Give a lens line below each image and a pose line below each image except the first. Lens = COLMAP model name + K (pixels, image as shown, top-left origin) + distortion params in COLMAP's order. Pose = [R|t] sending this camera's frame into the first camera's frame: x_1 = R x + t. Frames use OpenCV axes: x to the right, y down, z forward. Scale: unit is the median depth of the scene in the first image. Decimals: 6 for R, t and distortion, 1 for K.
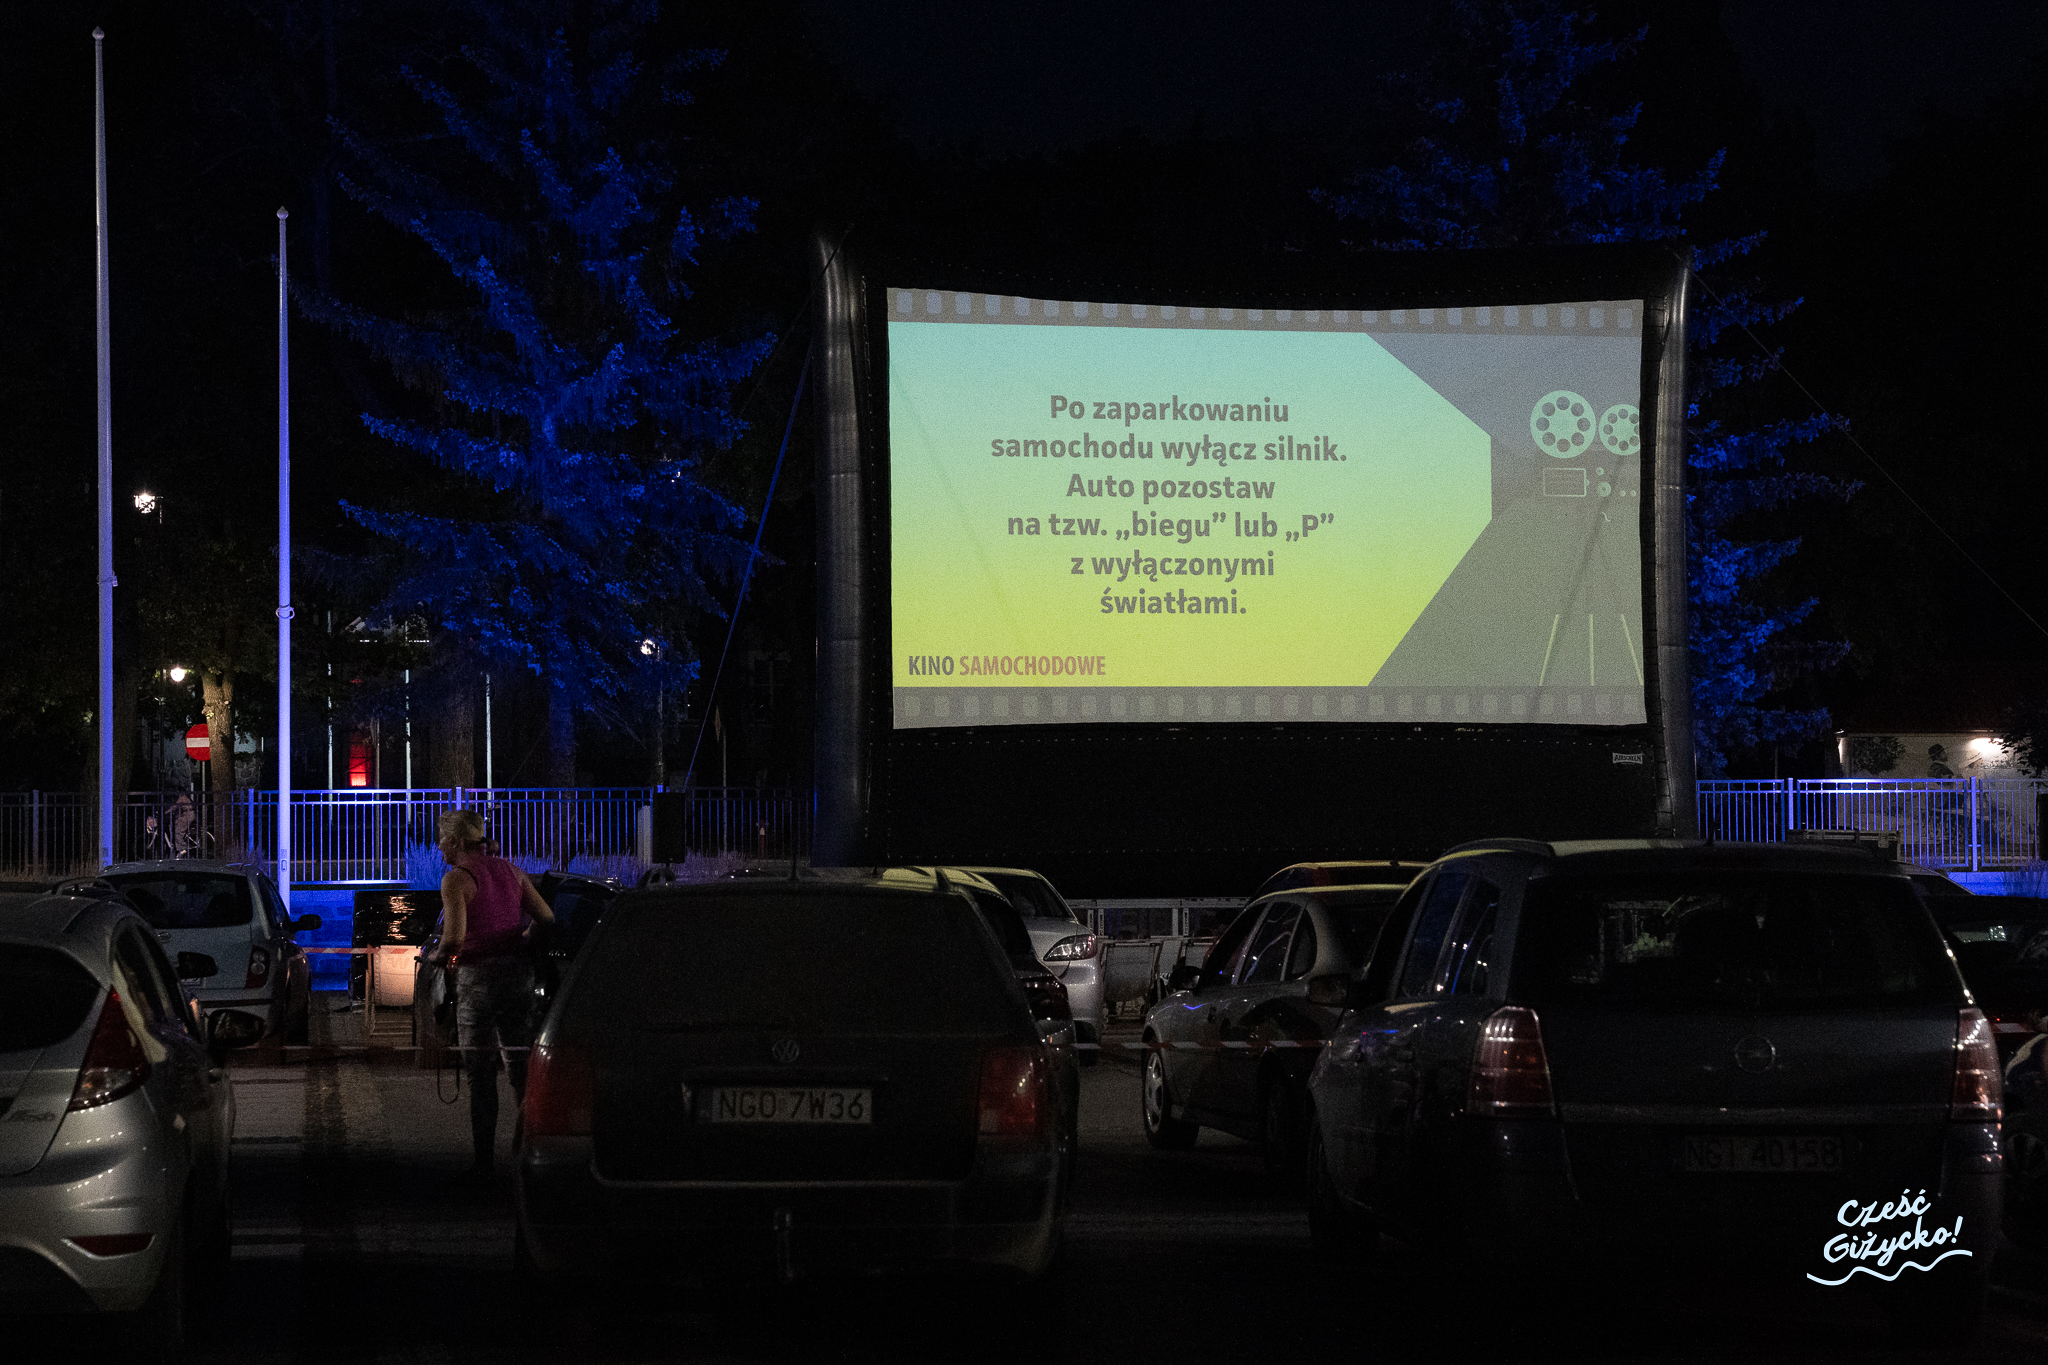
lens RADIAL K [[3907.1, 0, 1026.4], [0, 3907.1, 699.6], [0, 0, 1]] dist [0.264990, 0.000000]
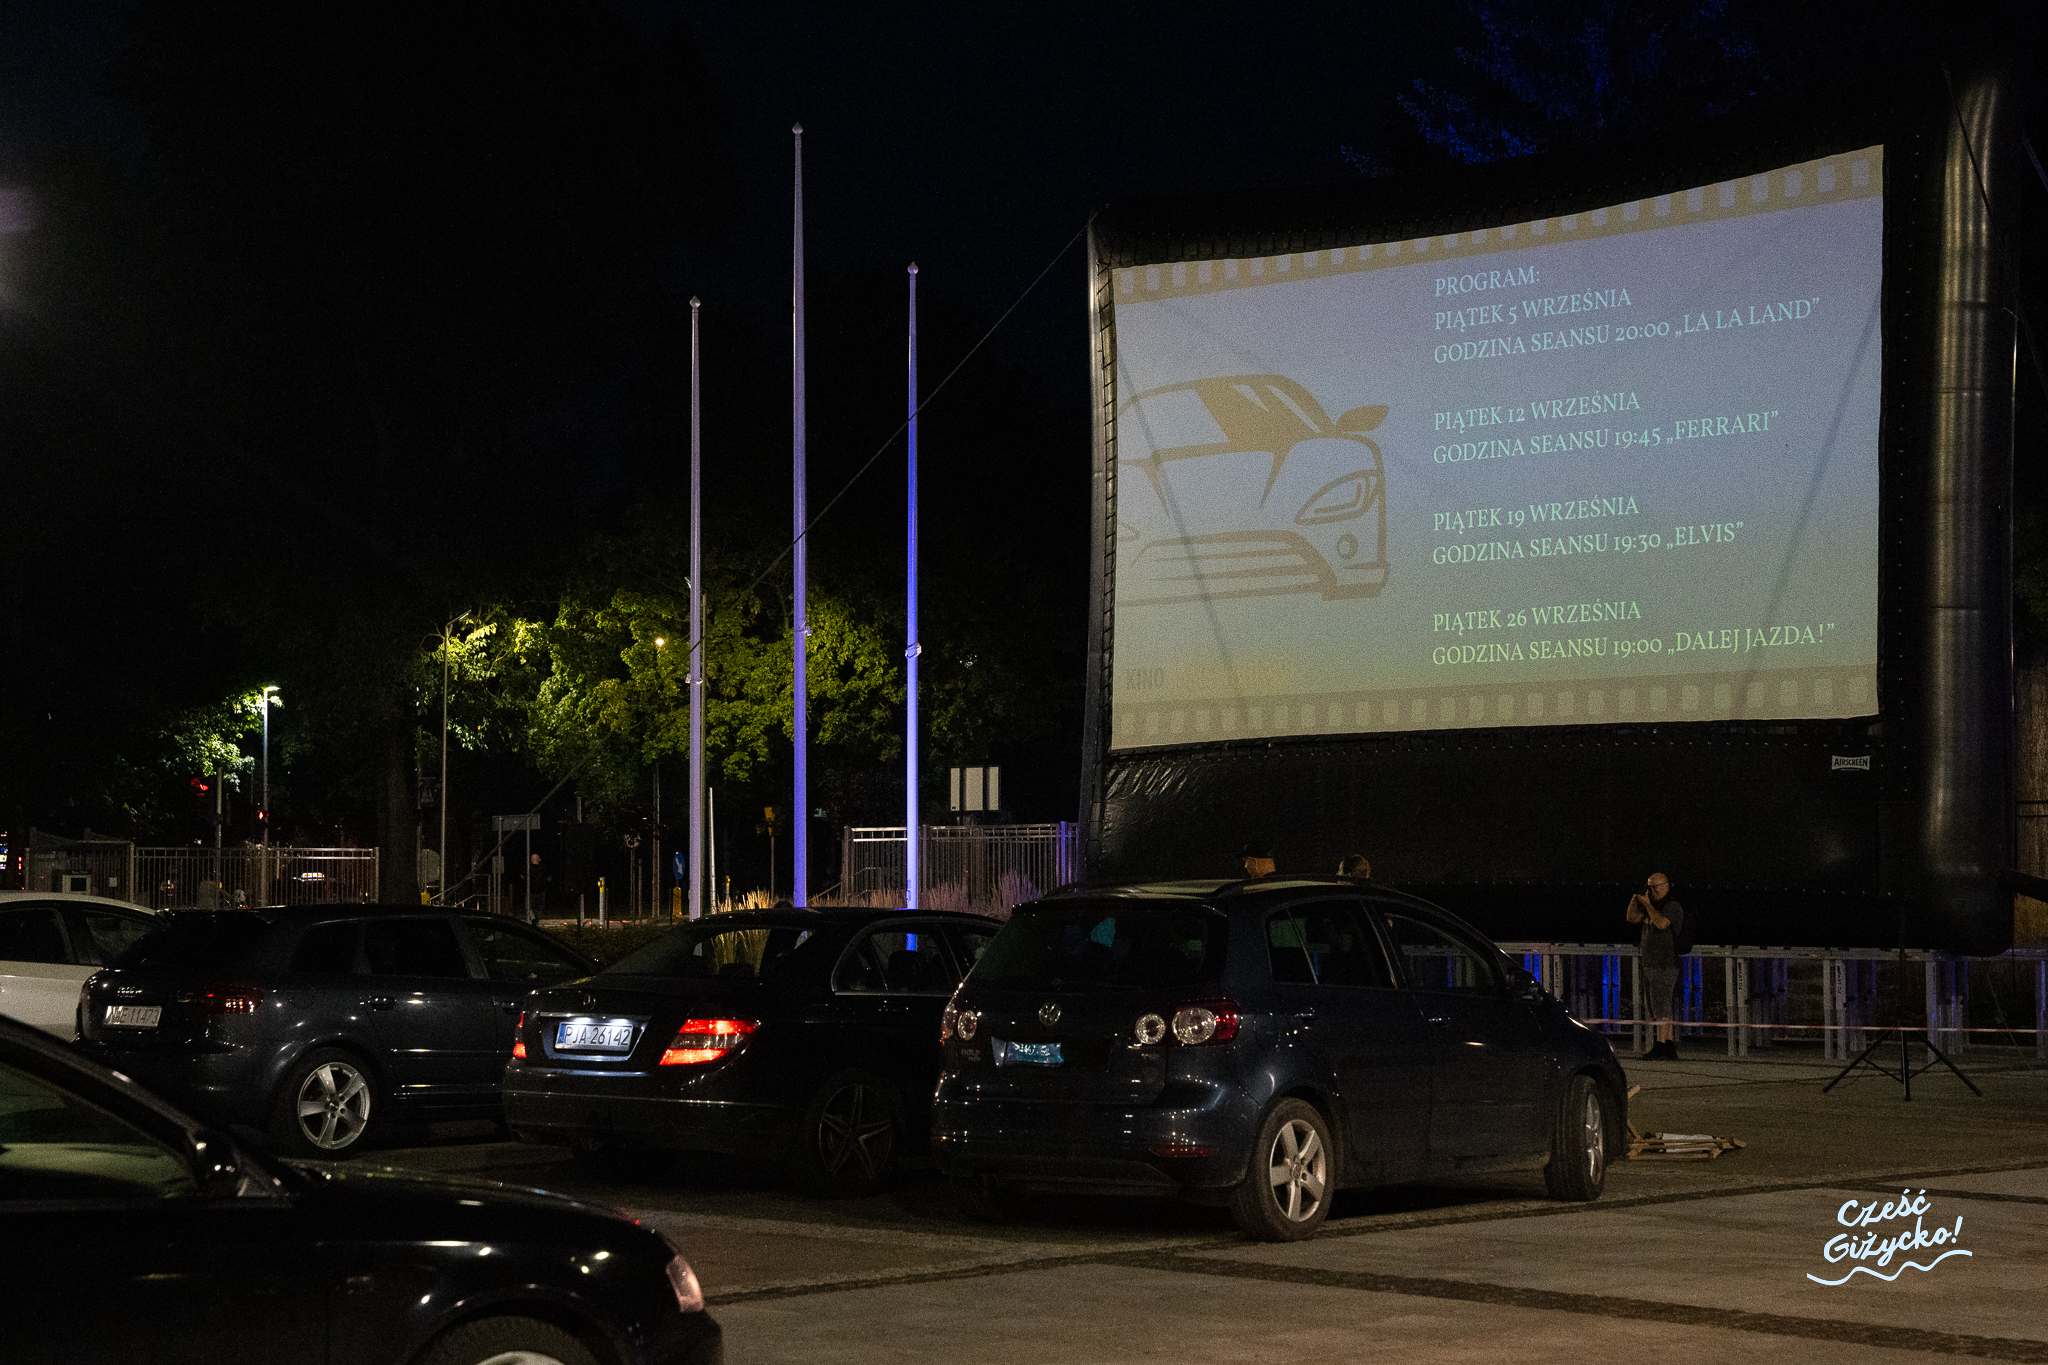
lens RADIAL K [[3673.5, 0, 1104.1], [0, 3673.5, 663.1], [0, 0, 1]] dist [0.251902, 0.000000]
pose [[0.612536, -0.044882, -0.789167, 0.622620], [0.028615, 0.998991, -0.034604, 0.016382], [0.789924, -0.001386, 0.613203, 0.457202]]
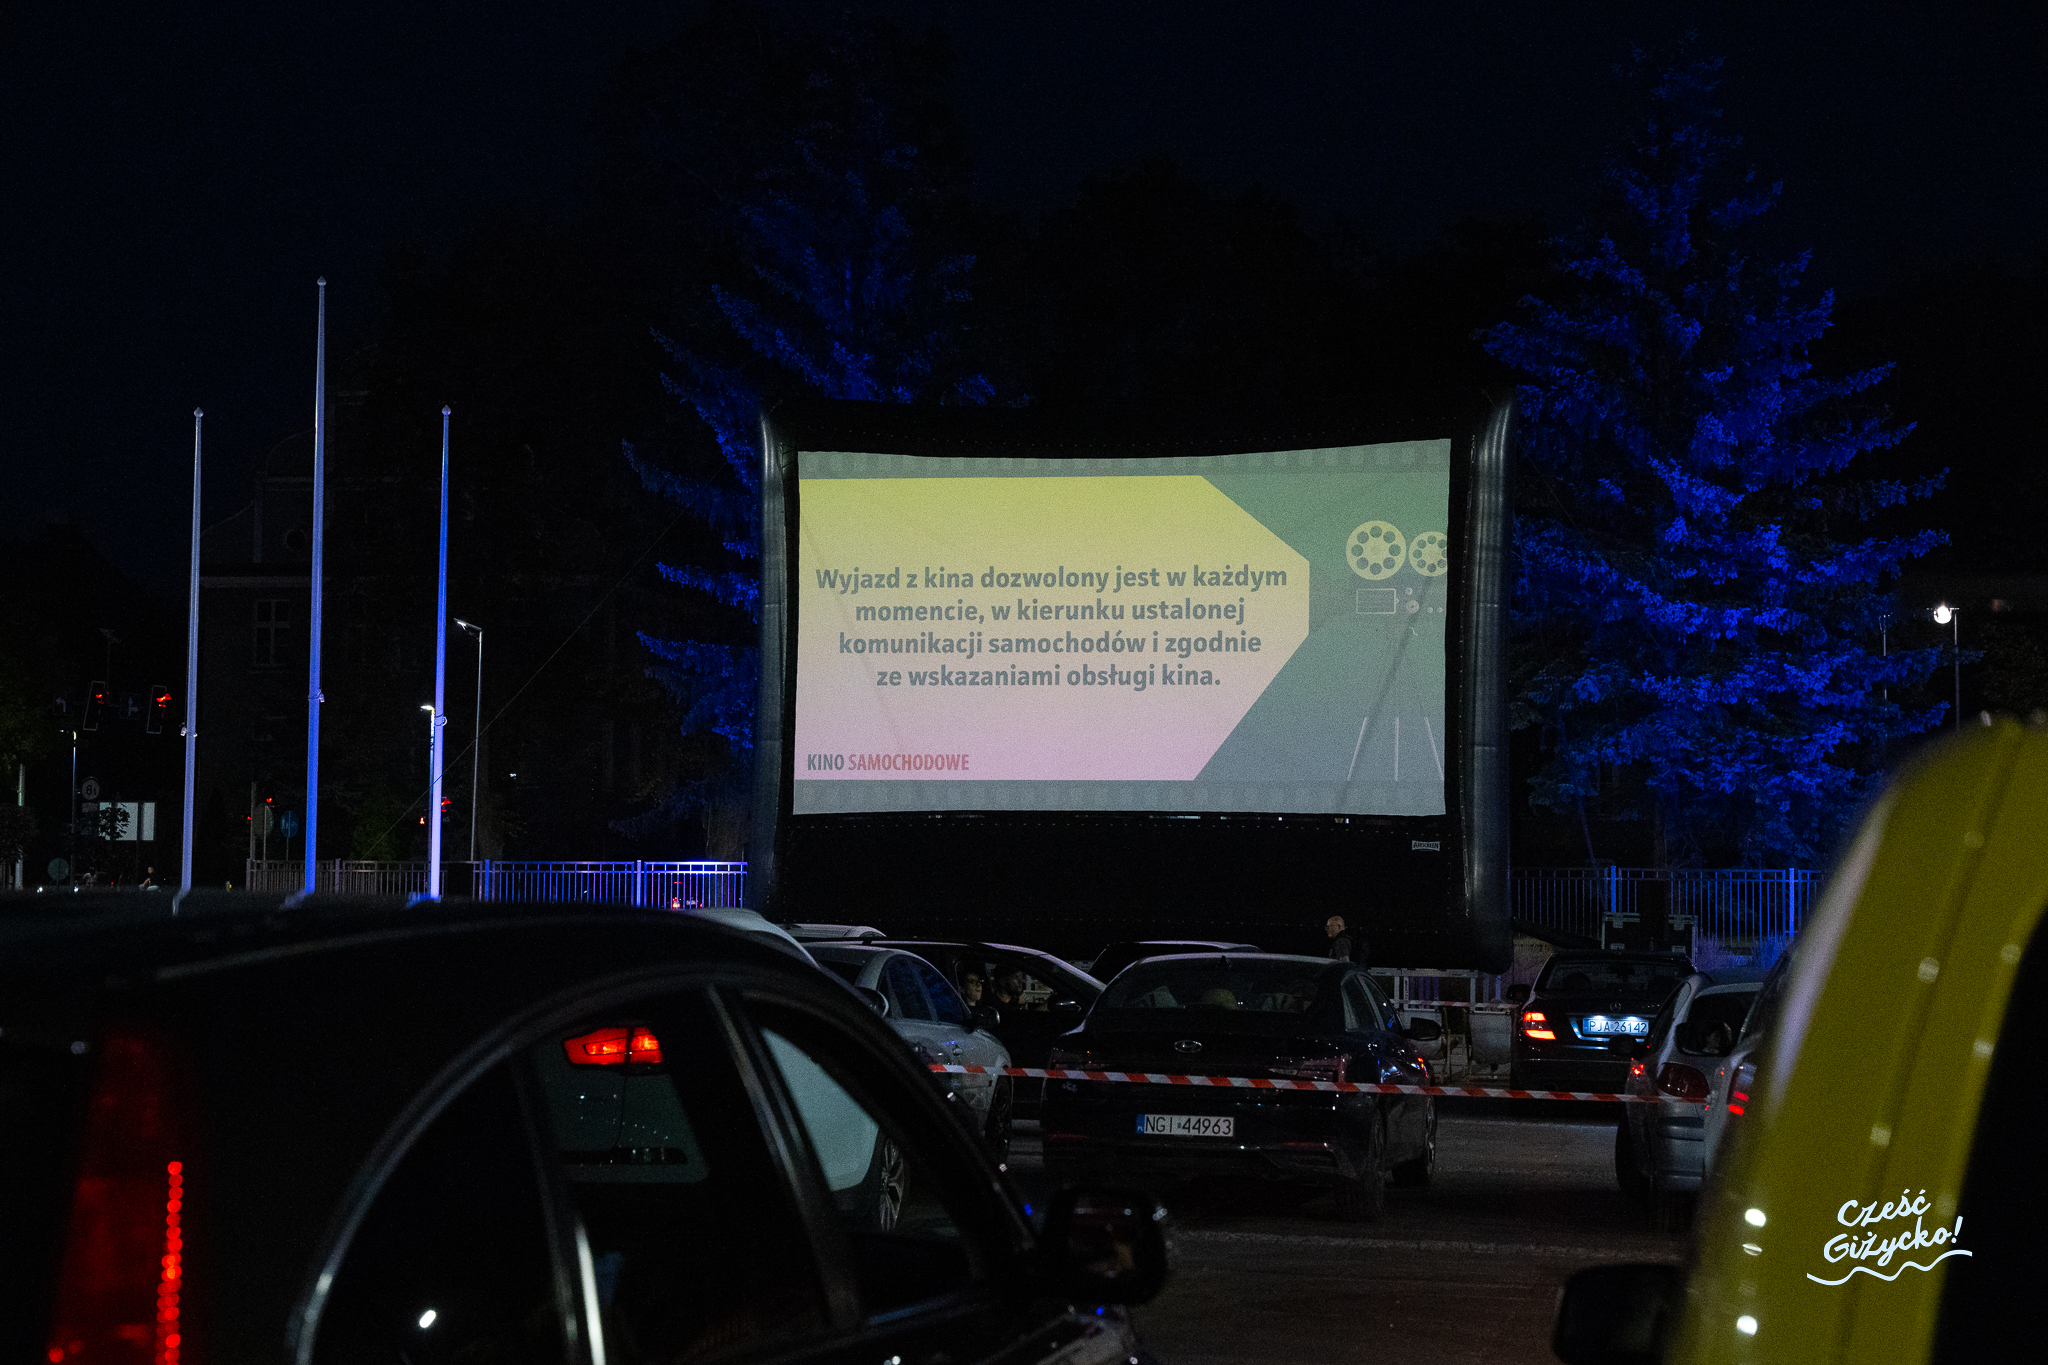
lens RADIAL K [[3322.7, 0, 1020.9], [0, 3322.7, 691.9], [0, 0, 1]] dist [0.210081, 0.000000]
pose [[0.921809, -0.007574, -0.387571, 0.416252], [-0.003713, 0.999591, -0.028365, -0.001520], [0.387627, 0.027586, 0.921404, 0.075723]]
